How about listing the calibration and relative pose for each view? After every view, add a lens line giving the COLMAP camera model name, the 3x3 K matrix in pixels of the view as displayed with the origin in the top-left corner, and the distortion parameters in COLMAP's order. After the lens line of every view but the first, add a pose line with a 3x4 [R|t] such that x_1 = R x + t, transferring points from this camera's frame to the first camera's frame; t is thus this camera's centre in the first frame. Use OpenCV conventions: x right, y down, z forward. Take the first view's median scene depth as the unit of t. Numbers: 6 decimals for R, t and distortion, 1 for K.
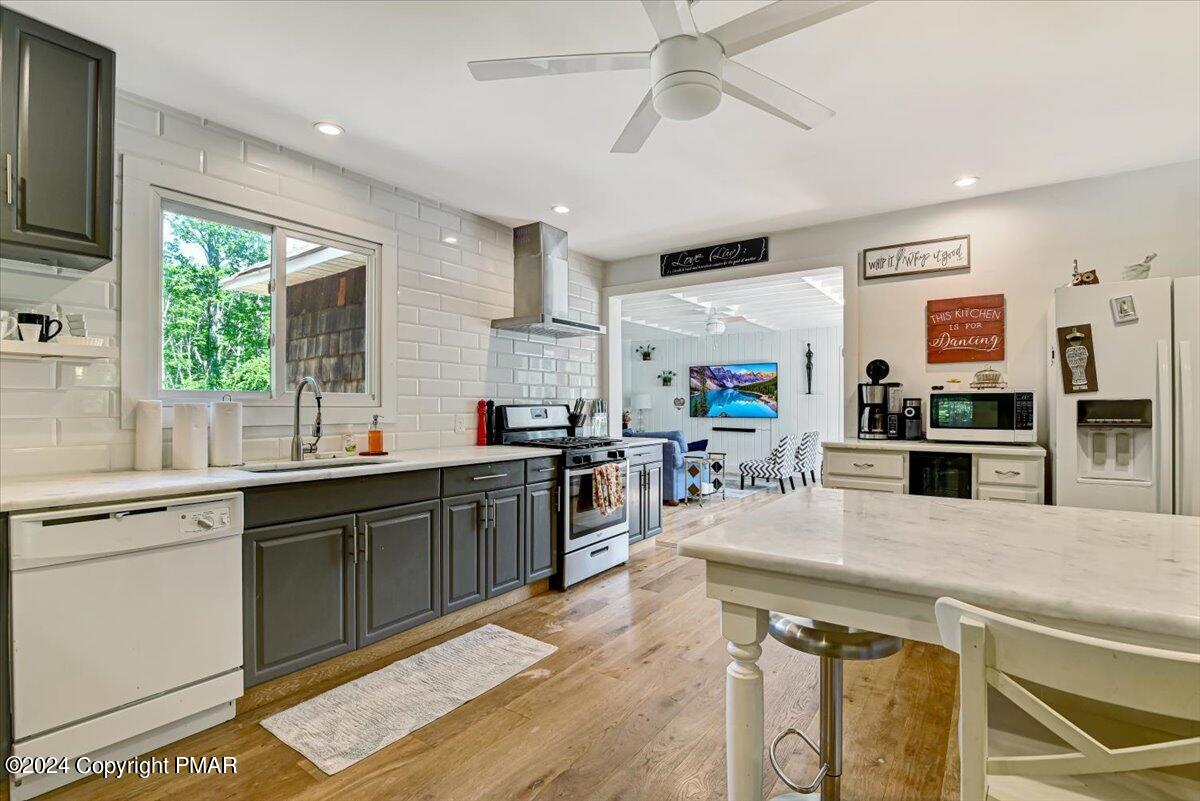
lens RADIAL K [[556.4, 0, 596.6], [0, 556.4, 409.5], [0, 0, 1]] dist [-0.025239, 0.001677]
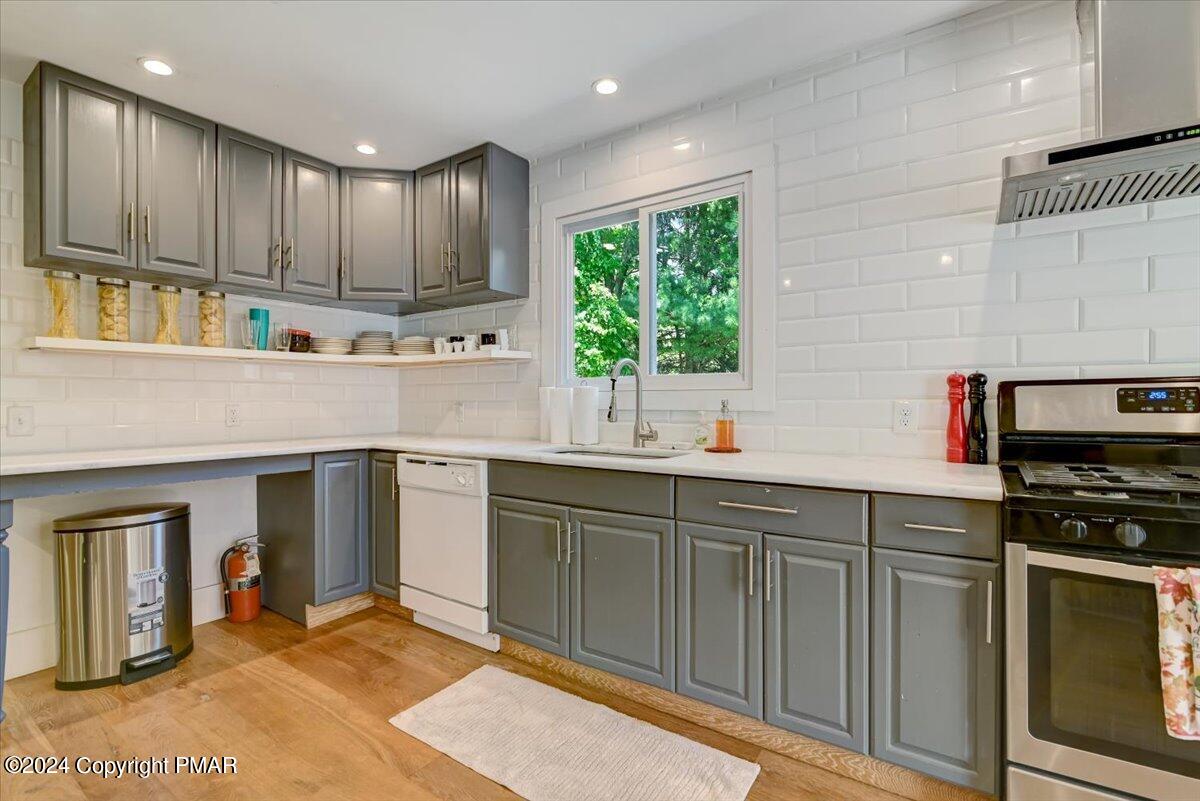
lens RADIAL K [[556.4, 0, 598.5], [0, 556.4, 403.0], [0, 0, 1]] dist [-0.025239, 0.001677]
pose [[0.010765, 0.001853, -0.999940, 0.371057], [-0.003559, 0.999992, 0.001814, 0.013573], [0.999936, 0.003540, 0.010771, 0.833010]]
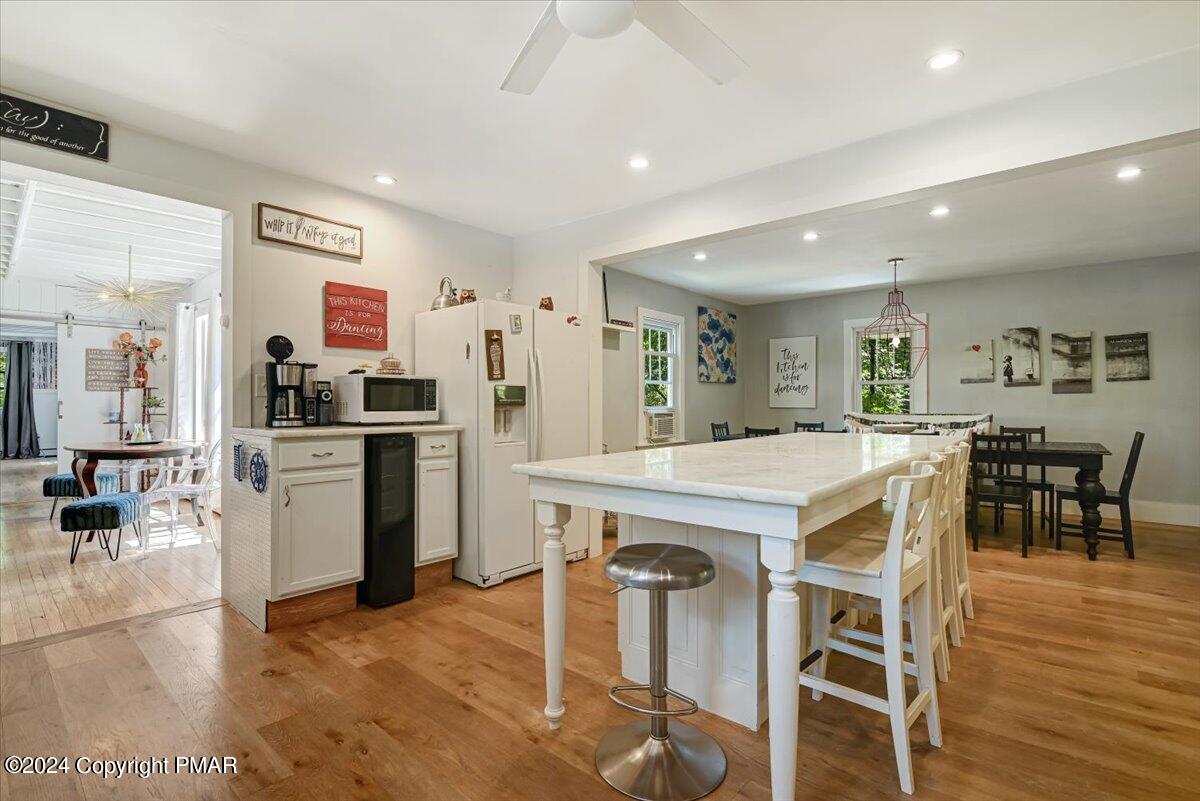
lens RADIAL K [[556.4, 0, 609.5], [0, 556.4, 400.6], [0, 0, 1]] dist [-0.025239, 0.001677]
pose [[0.070064, 0.008214, 0.997509, -0.380258], [0.008607, 0.999924, -0.008838, 0.028411], [-0.997505, 0.009205, 0.069988, 0.513954]]
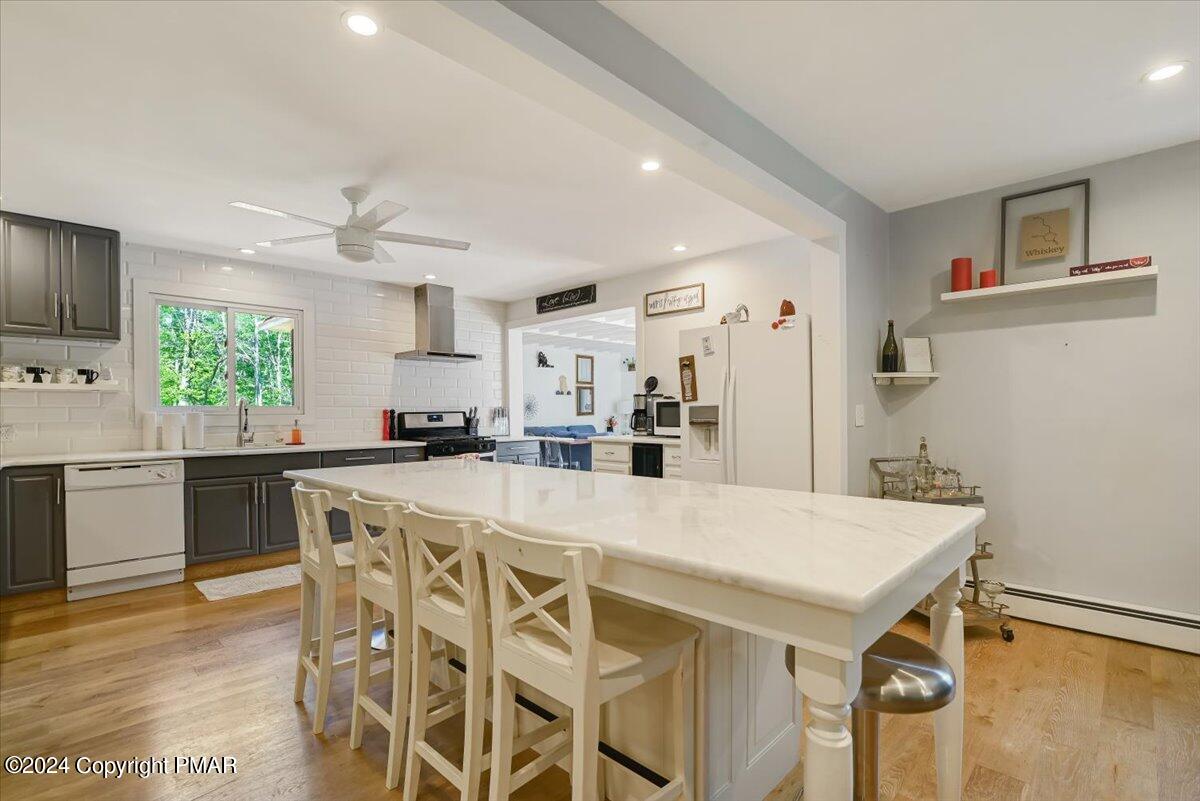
lens RADIAL K [[556.4, 0, 605.1], [0, 556.4, 422.0], [0, 0, 1]] dist [-0.025239, 0.001677]
pose [[0.987901, -0.004988, -0.155008, 0.733522], [0.006900, 0.999907, 0.011801, 0.004443], [0.154935, -0.012728, 0.987843, -0.431288]]
